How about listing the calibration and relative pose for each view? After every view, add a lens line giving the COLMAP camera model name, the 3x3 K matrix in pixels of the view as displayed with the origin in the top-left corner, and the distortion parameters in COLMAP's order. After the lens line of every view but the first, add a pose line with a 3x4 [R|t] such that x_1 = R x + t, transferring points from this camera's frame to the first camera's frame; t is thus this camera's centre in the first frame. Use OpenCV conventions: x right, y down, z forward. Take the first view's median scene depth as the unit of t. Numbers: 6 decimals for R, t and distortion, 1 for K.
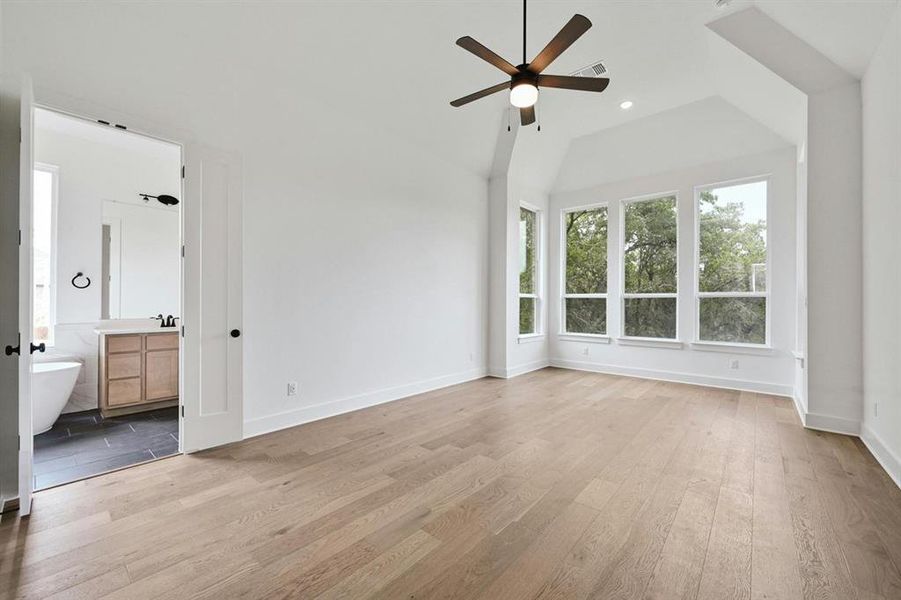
lens RADIAL K [[354.3, 0, 451.2], [0, 354.3, 302.0], [0, 0, 1]] dist [0.000625, 0.000521]
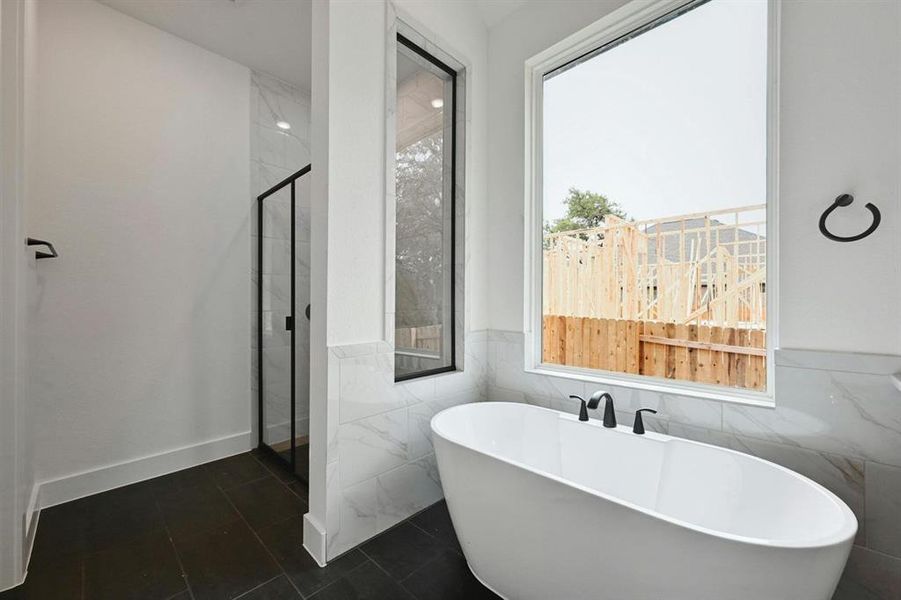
lens RADIAL K [[354.3, 0, 451.1], [0, 354.3, 301.5], [0, 0, 1]] dist [0.000625, 0.000521]
pose [[-0.018116, 0.000797, -0.999836, -0.712388], [-0.000662, 0.999999, 0.000809, 0.016325], [0.999836, 0.000677, -0.018115, 0.643518]]
